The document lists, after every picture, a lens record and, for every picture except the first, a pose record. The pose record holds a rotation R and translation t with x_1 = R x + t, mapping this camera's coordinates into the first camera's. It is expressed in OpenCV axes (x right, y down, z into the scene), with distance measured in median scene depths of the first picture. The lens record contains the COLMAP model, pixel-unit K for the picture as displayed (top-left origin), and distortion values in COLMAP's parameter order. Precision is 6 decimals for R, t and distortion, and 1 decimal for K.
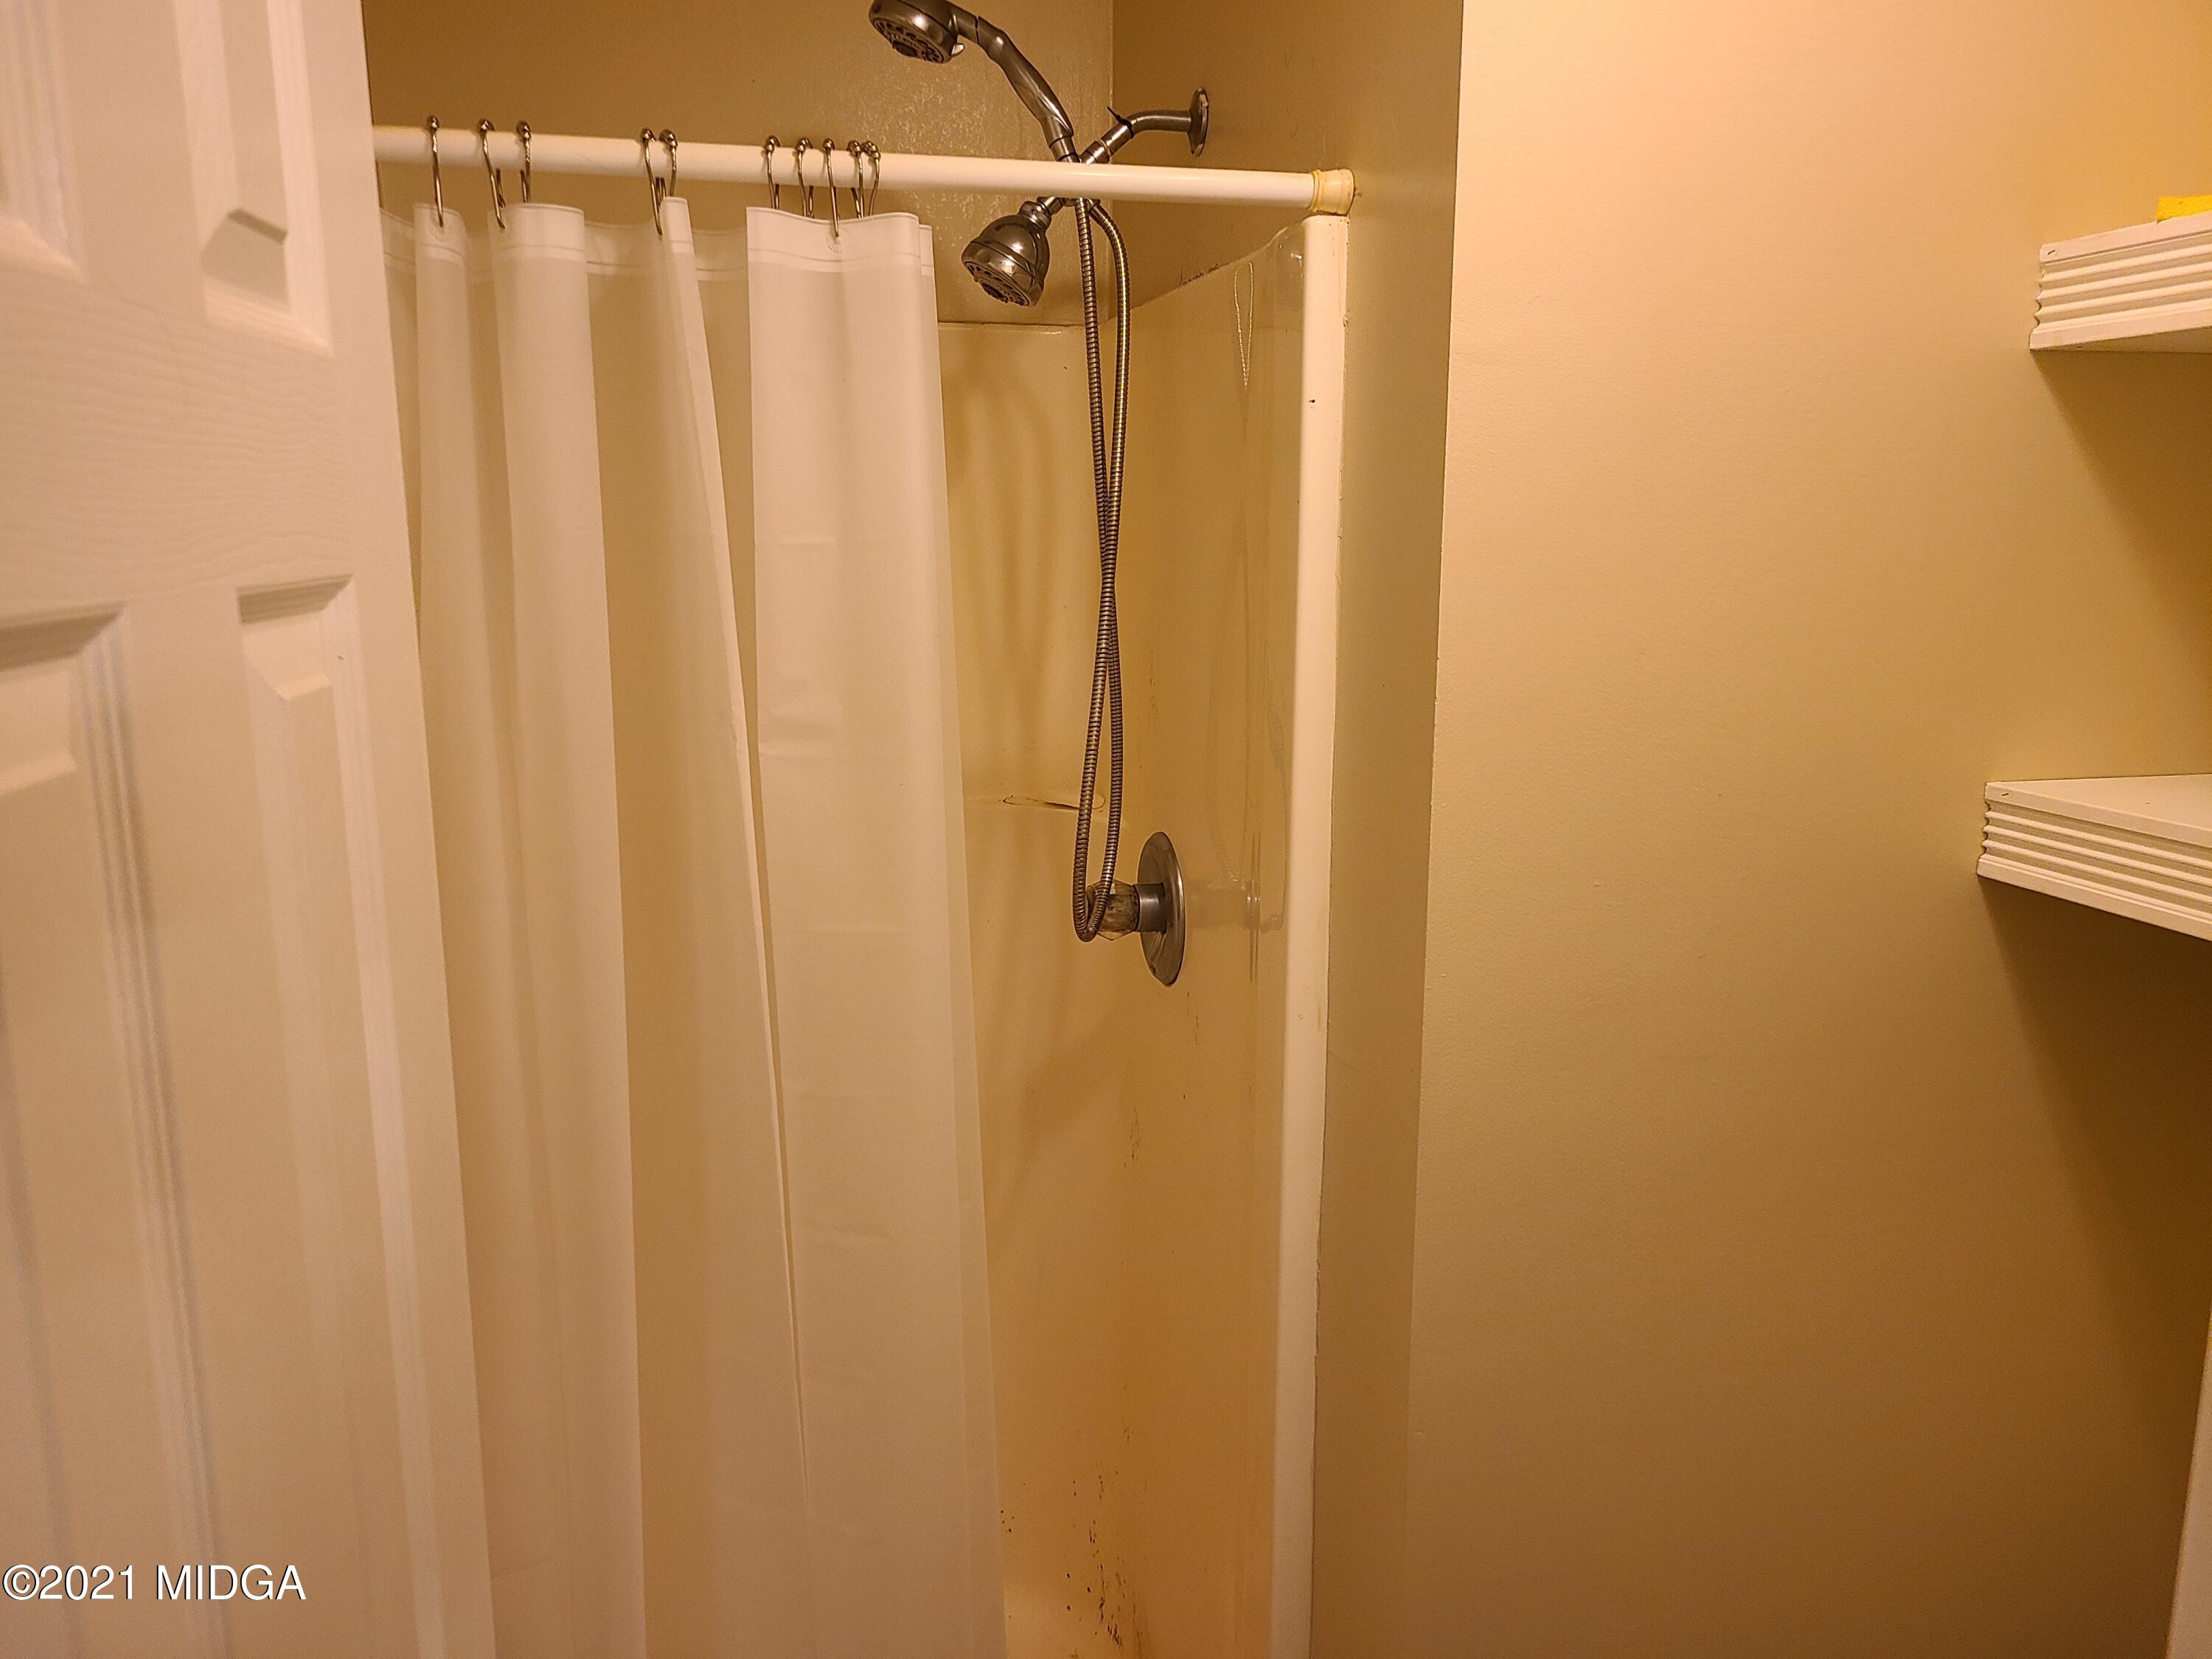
lens RADIAL K [[1678.9, 0, 1107.8], [0, 1678.9, 836.8], [0, 0, 1]] dist [0.027402, -0.000662]
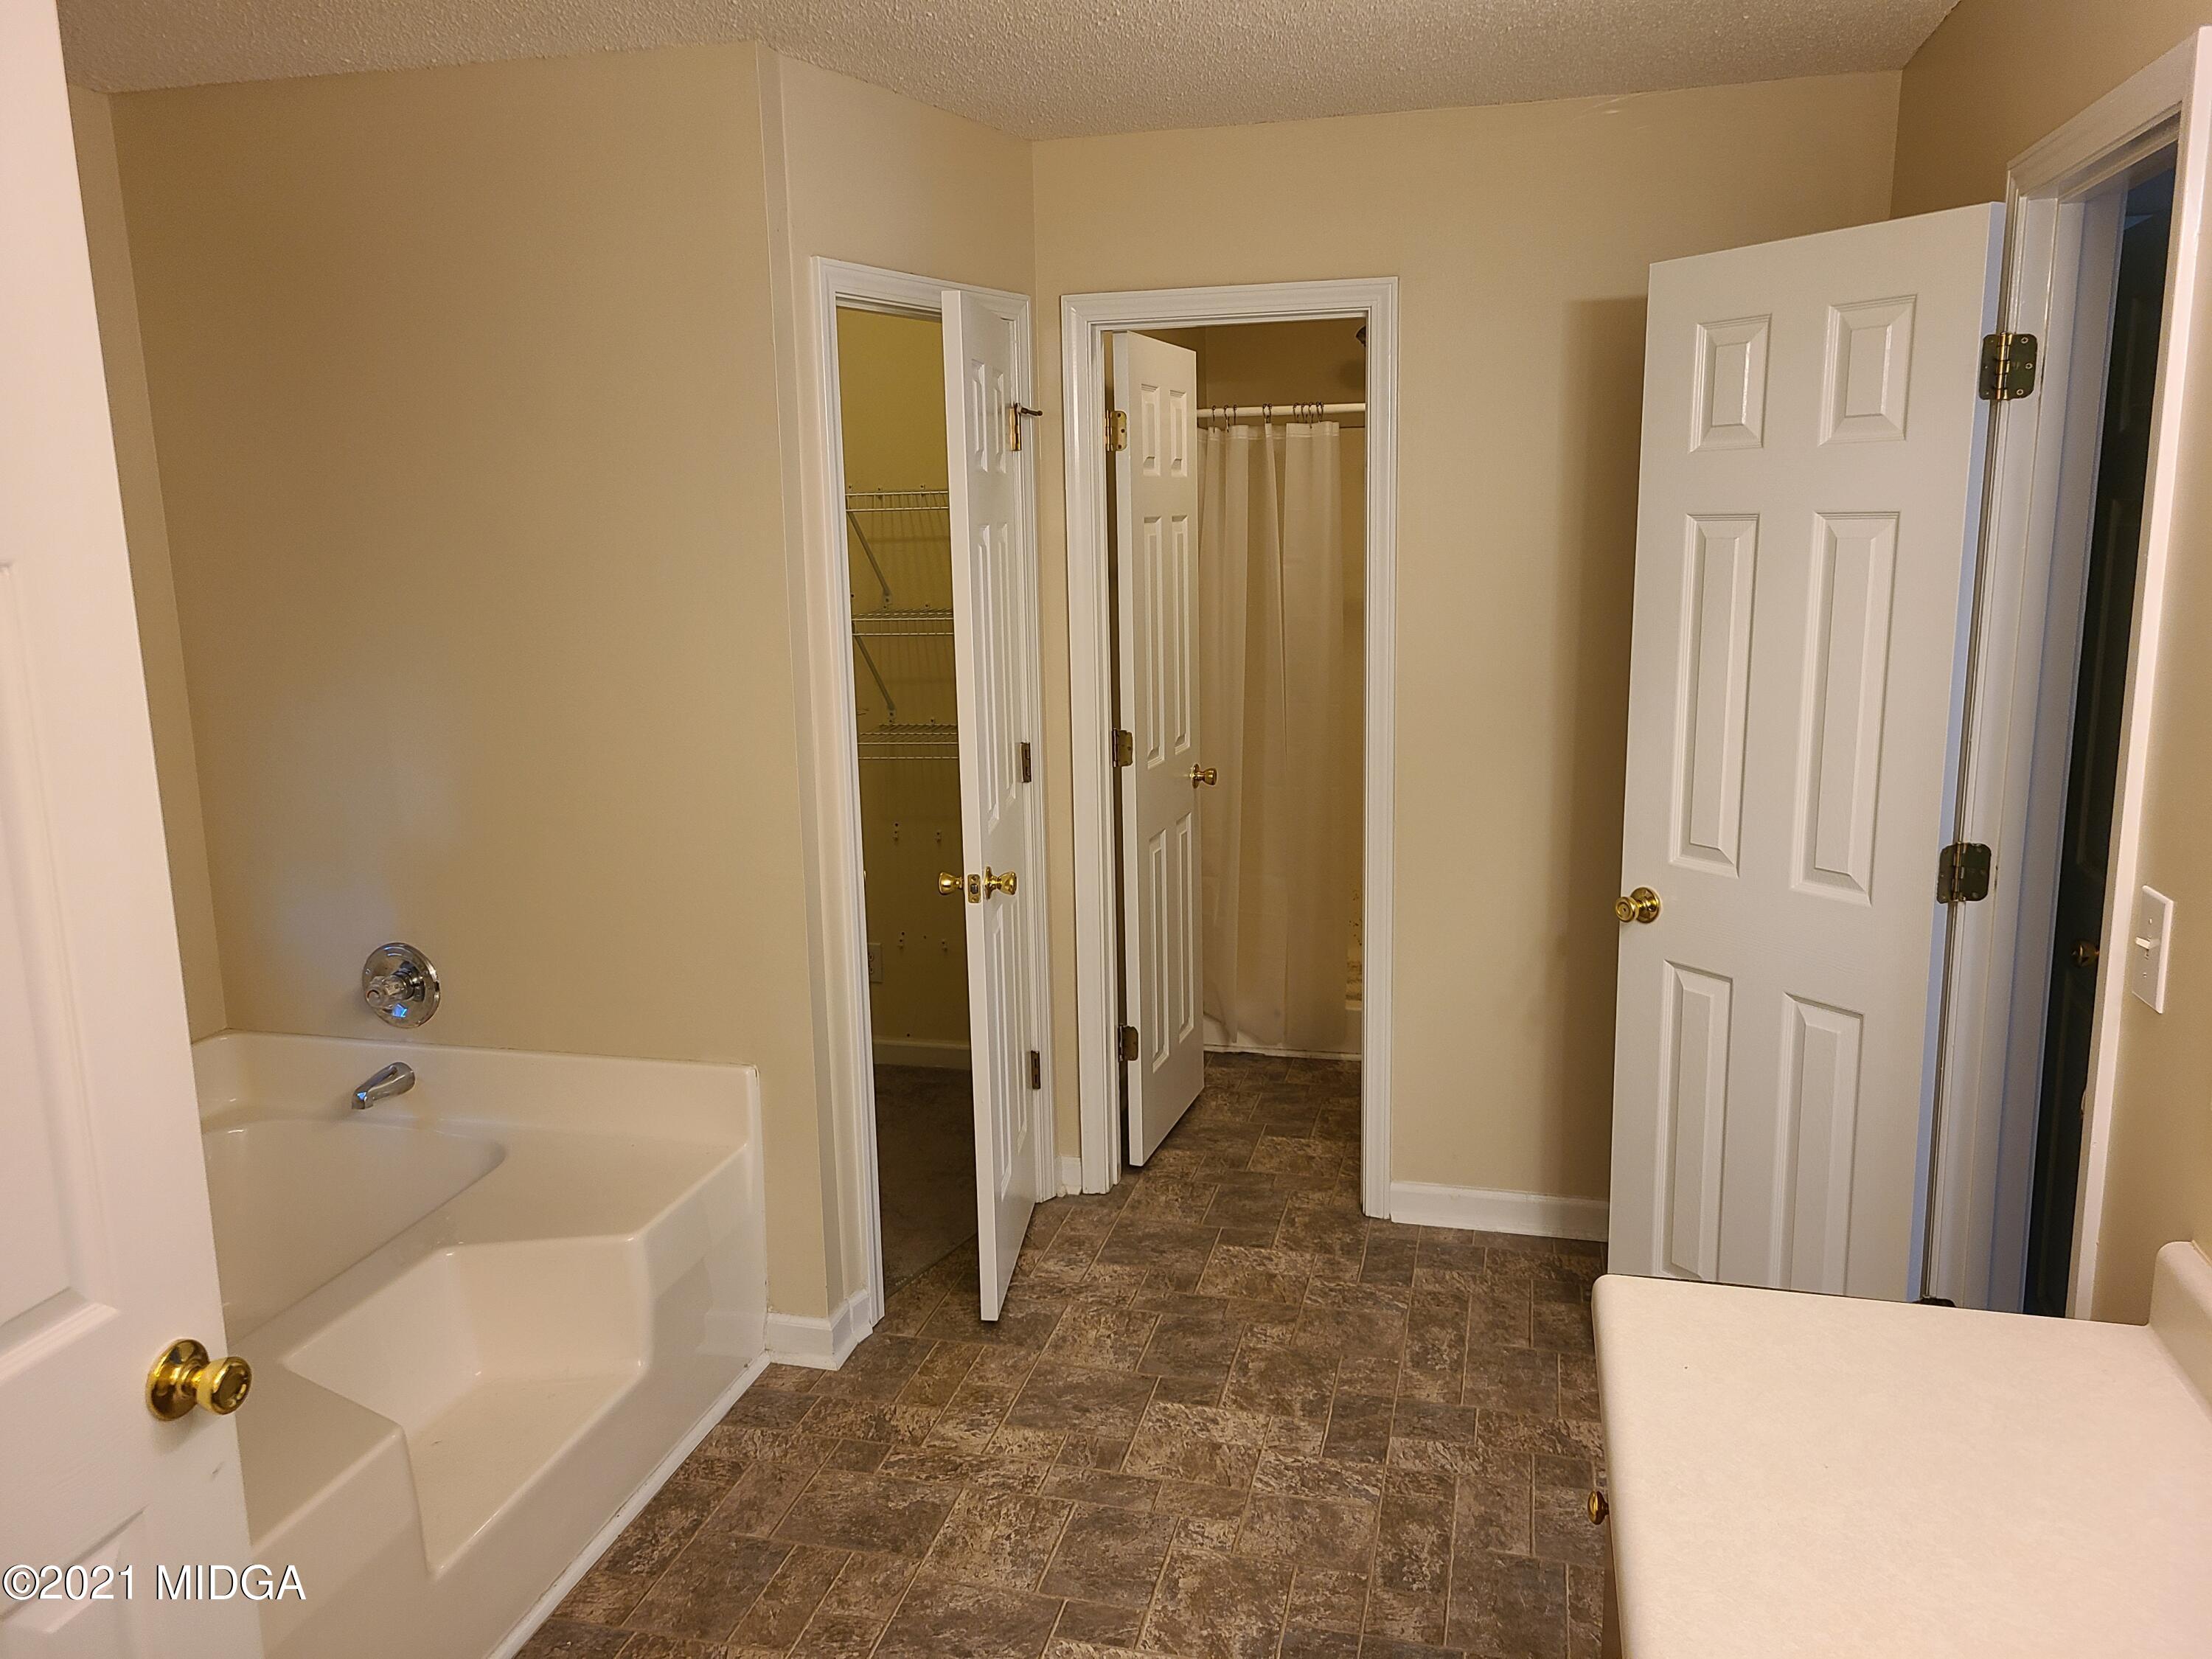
lens RADIAL K [[1678.9, 0, 1103.5], [0, 1678.9, 830.5], [0, 0, 1]] dist [0.027402, -0.000662]
pose [[0.893614, 0.074444, -0.442619, 1.200563], [-0.069722, 0.997202, 0.026956, 0.491939], [0.443387, 0.006772, 0.896305, -2.670984]]
